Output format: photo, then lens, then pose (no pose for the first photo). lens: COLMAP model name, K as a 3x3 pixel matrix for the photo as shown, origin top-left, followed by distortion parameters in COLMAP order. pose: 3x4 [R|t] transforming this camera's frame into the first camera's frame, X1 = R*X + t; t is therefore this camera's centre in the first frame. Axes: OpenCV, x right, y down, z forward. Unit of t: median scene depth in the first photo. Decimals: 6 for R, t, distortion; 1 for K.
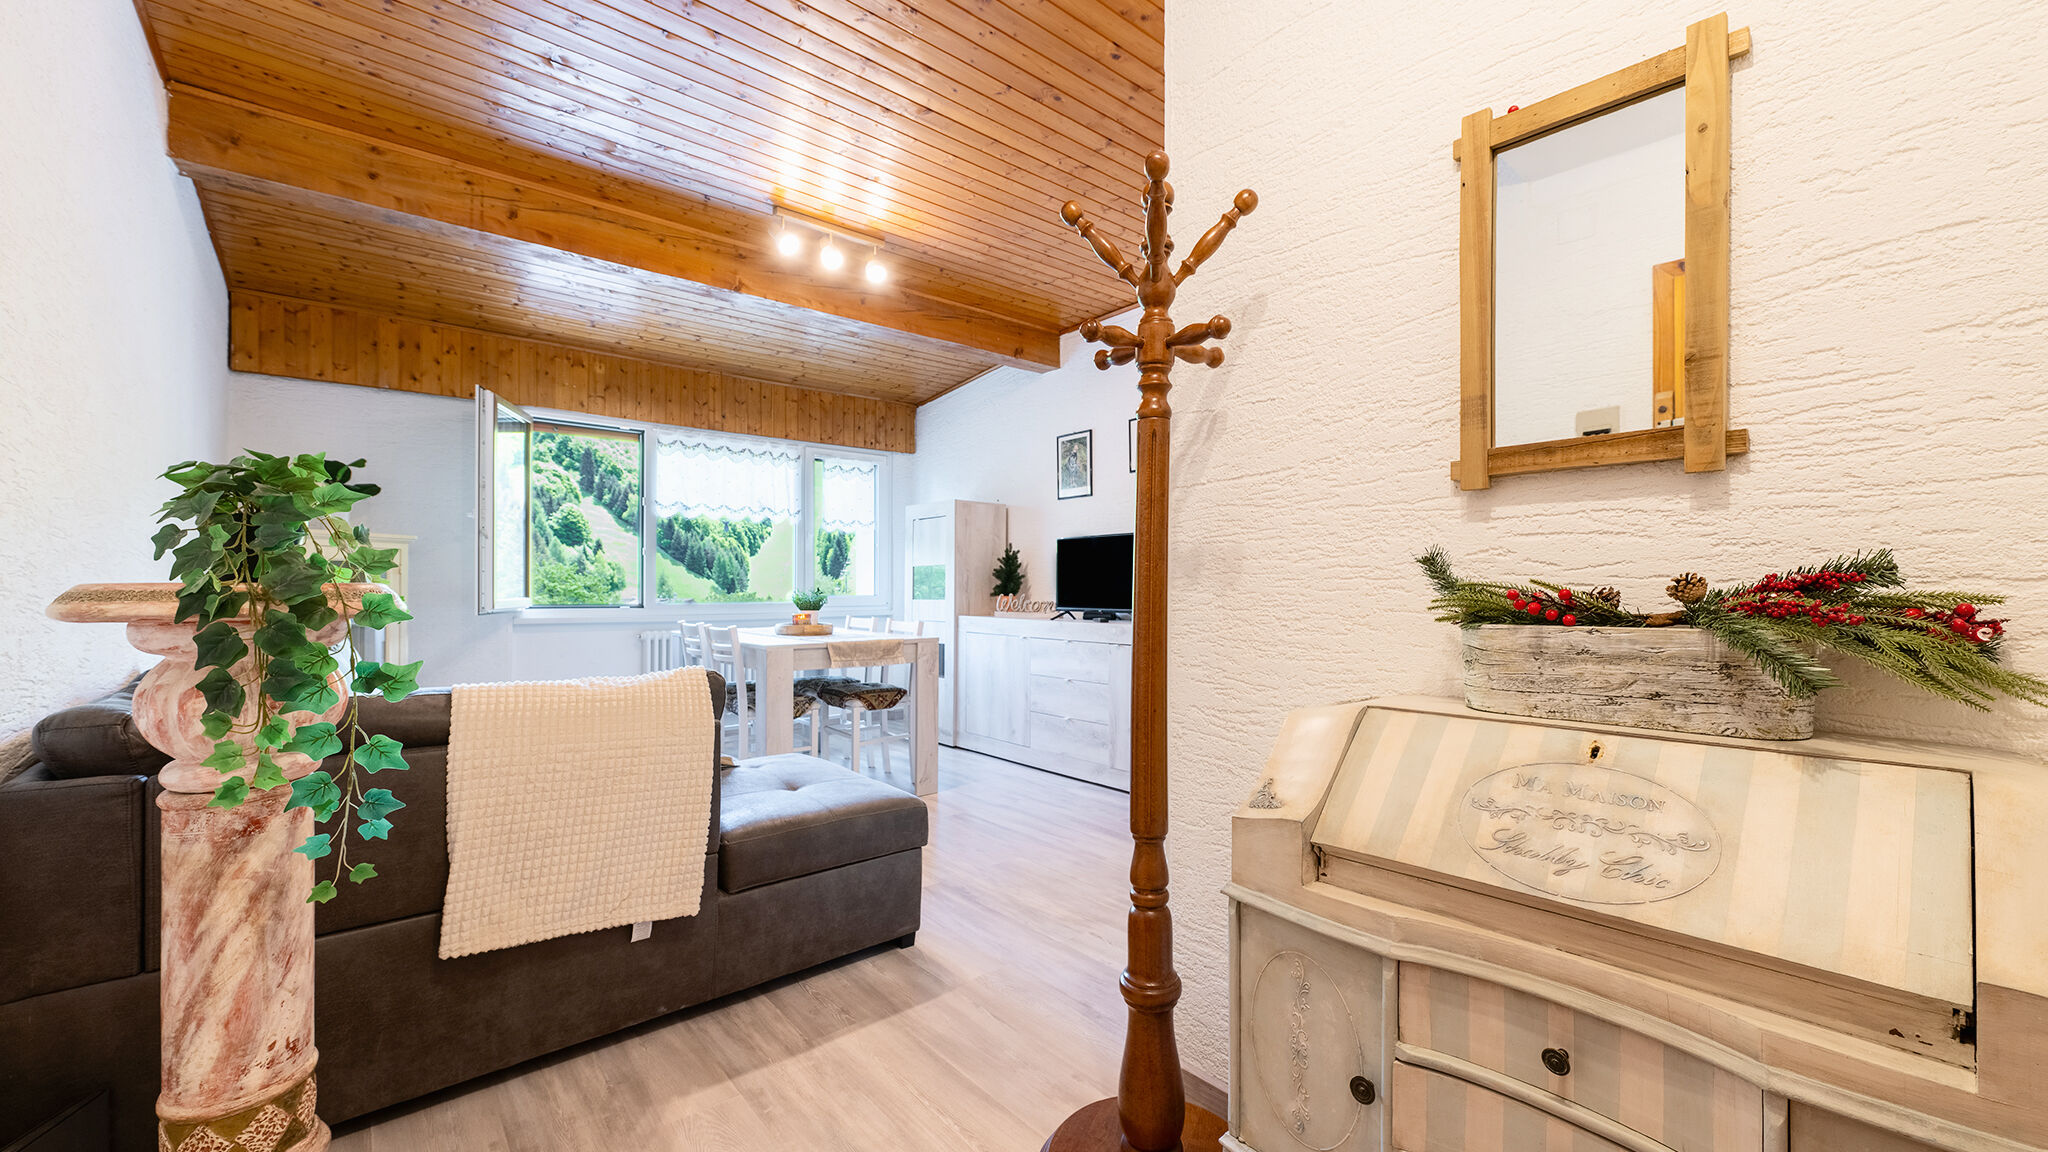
lens RADIAL K [[803.5, 0, 1001.4], [0, 803.5, 627.2], [0, 0, 1]] dist [0.002483, -0.001539]
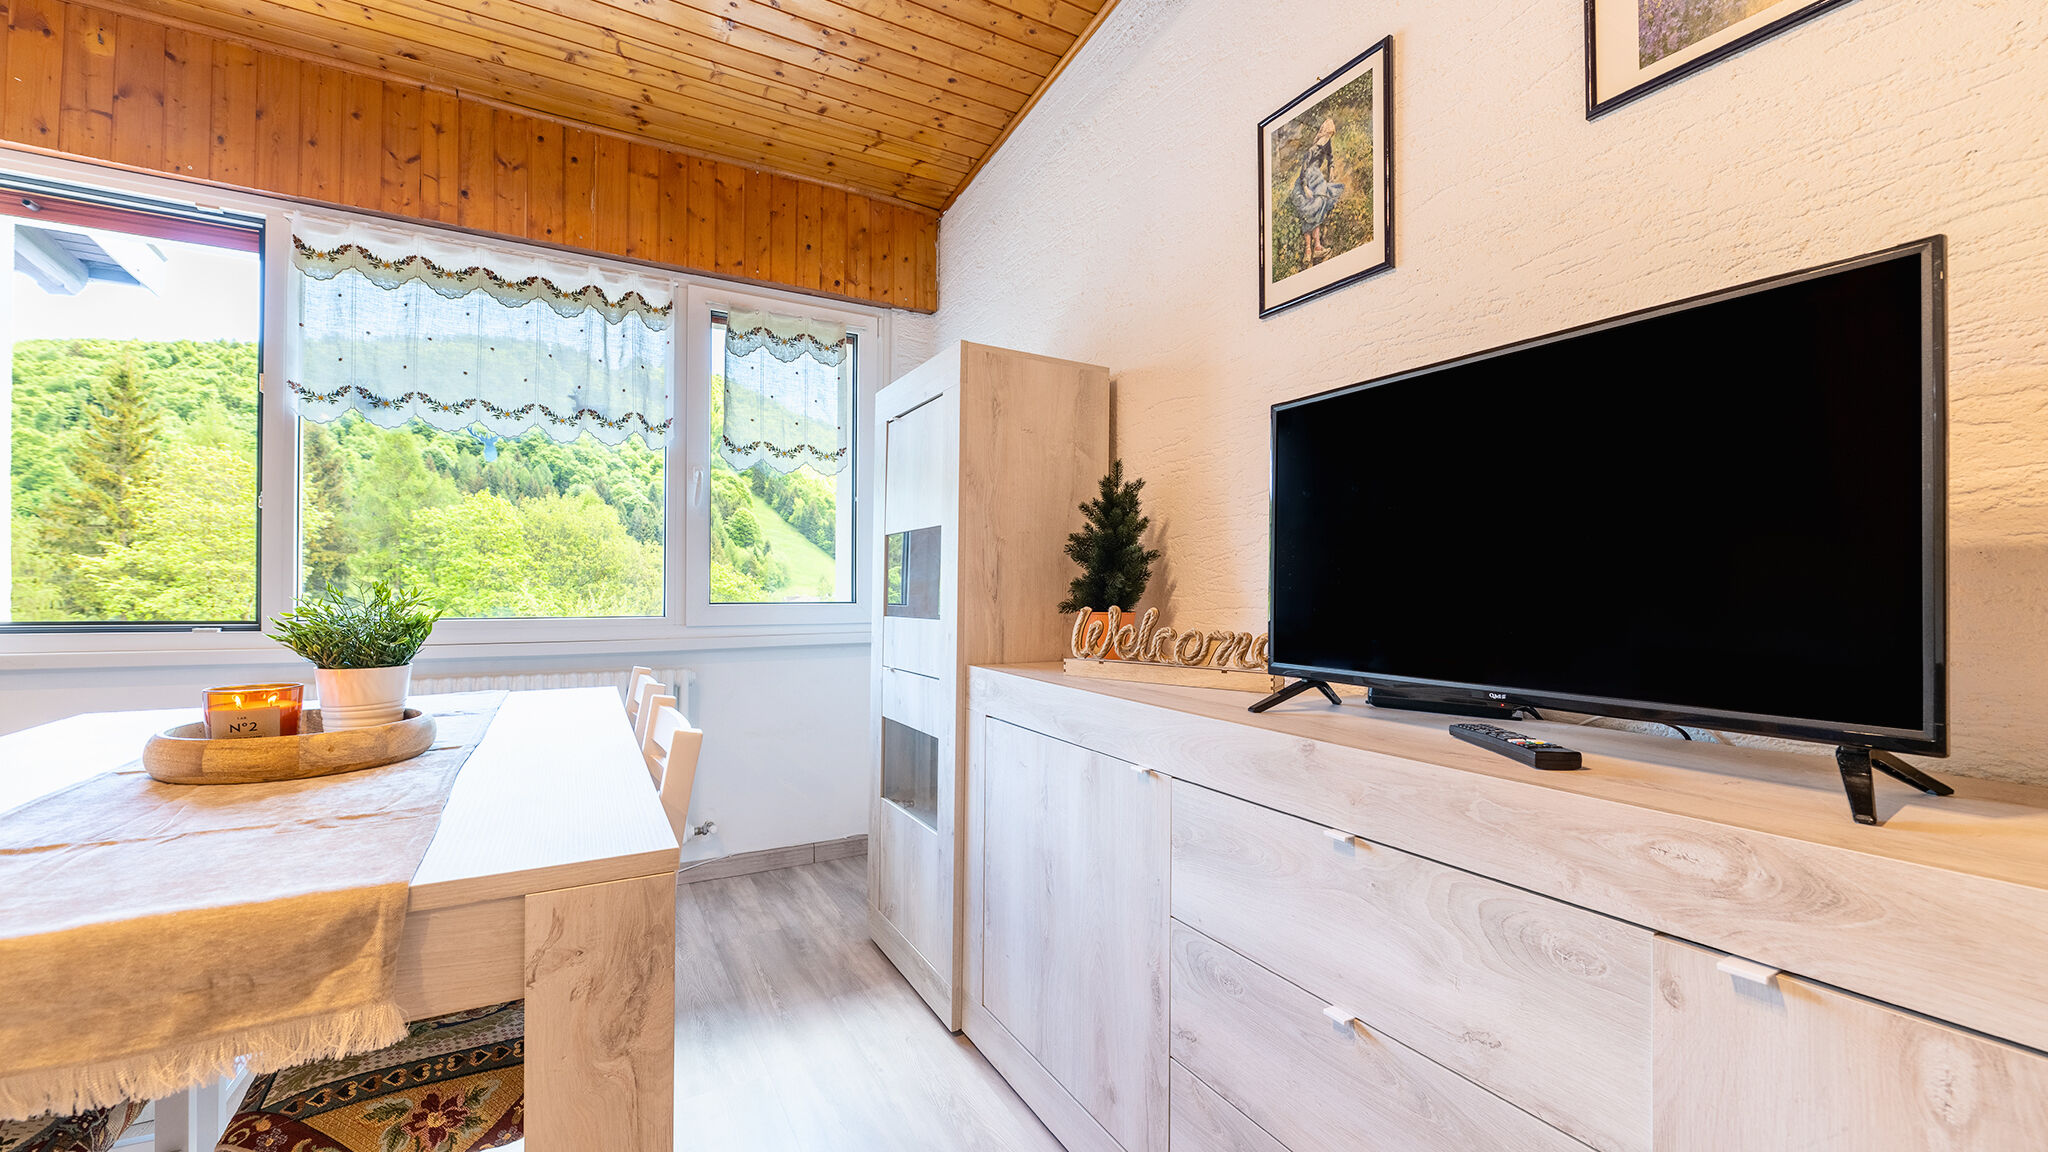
lens RADIAL K [[803.5, 0, 1031.7], [0, 803.5, 578.9], [0, 0, 1]] dist [0.002483, -0.001539]
pose [[0.989553, 0.004510, -0.144098, 0.025037], [-0.013256, 0.998123, -0.059795, -0.031985], [0.143558, 0.061081, 0.987755, 0.651643]]
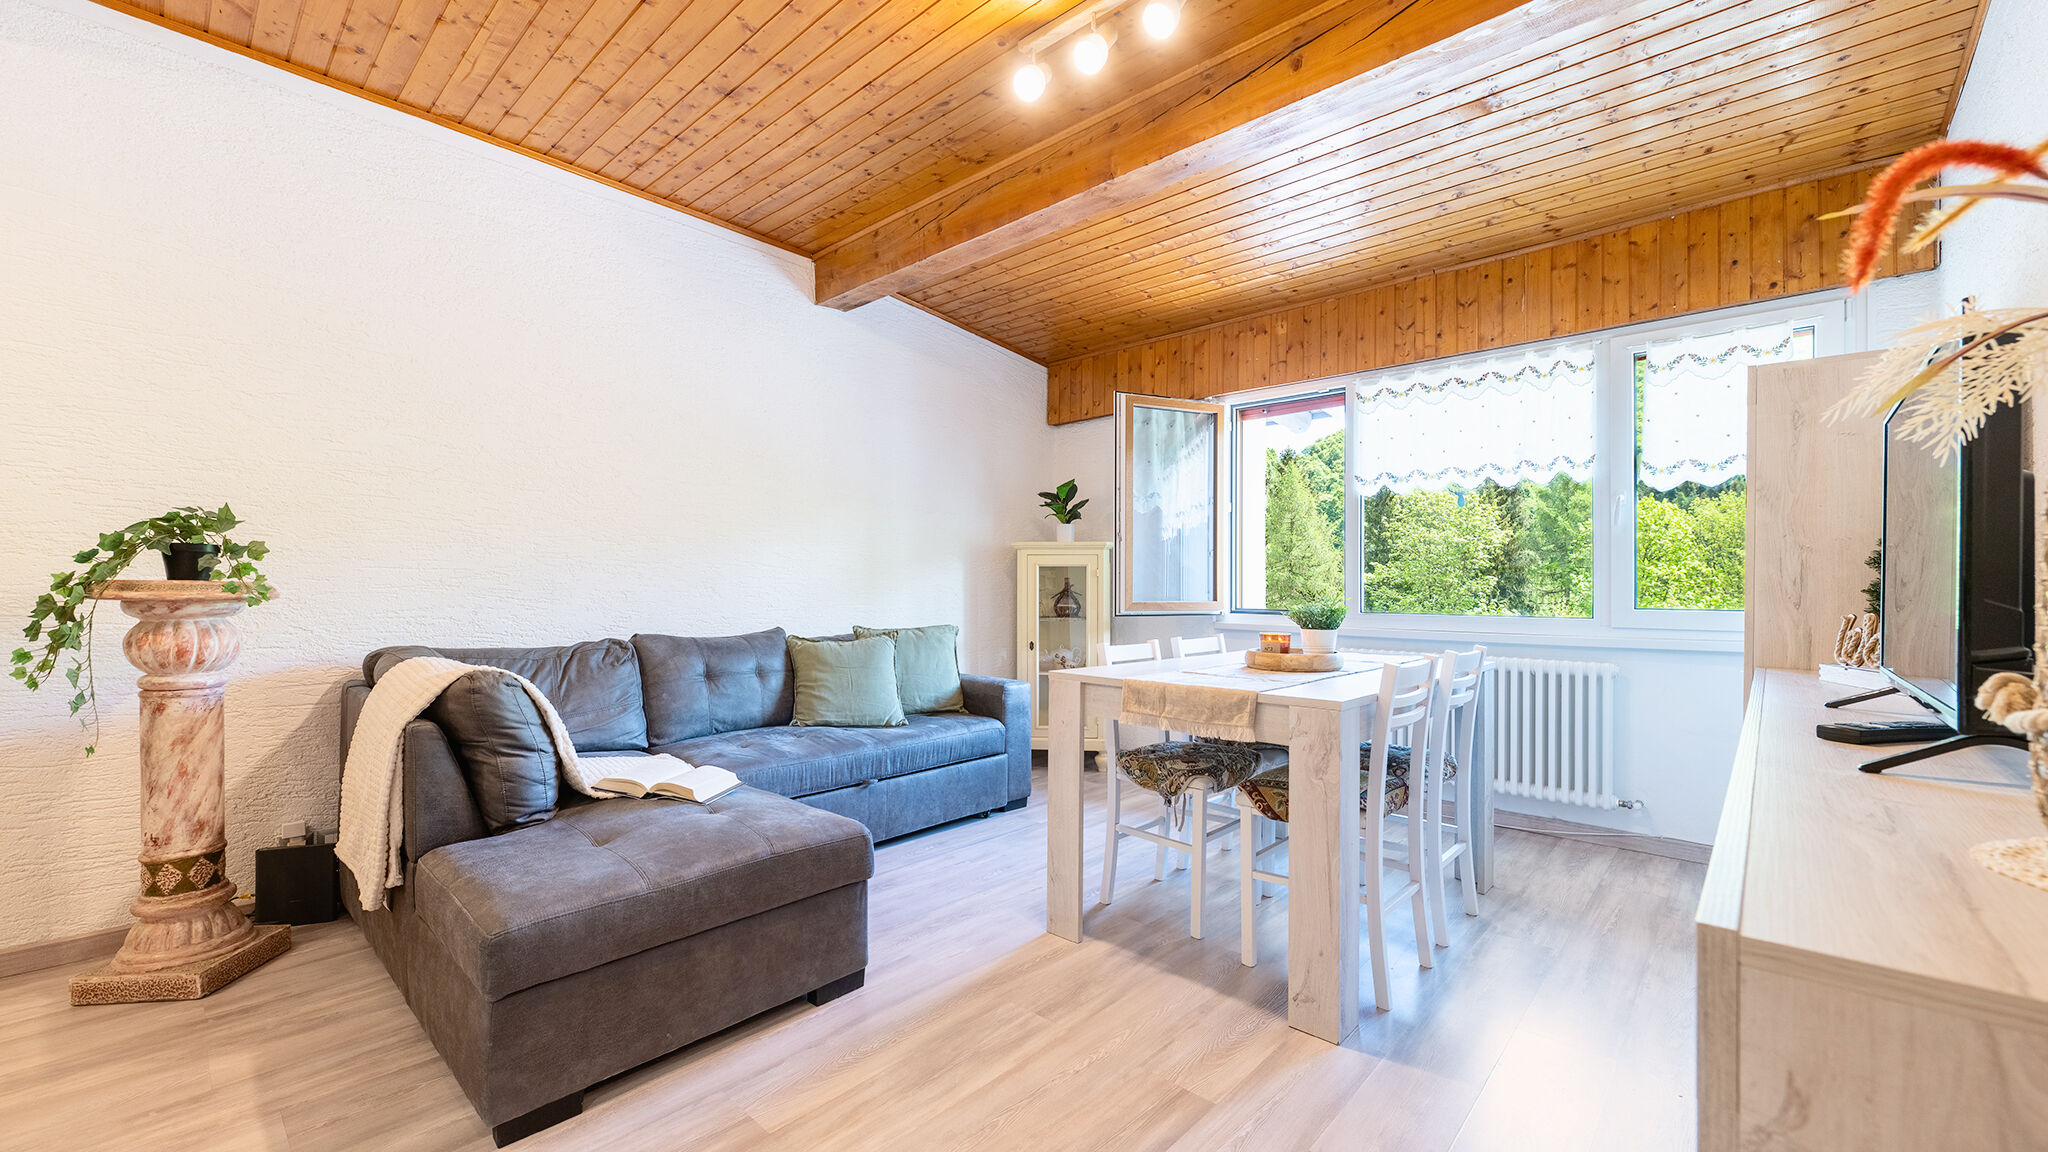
lens RADIAL K [[803.5, 0, 1031.6], [0, 803.5, 595.5], [0, 0, 1]] dist [0.002483, -0.001539]
pose [[0.160075, 0.009902, -0.987055, 0.270689], [-0.055627, 0.998451, 0.000995, -0.030067], [0.985536, 0.054748, 0.160378, 0.597256]]
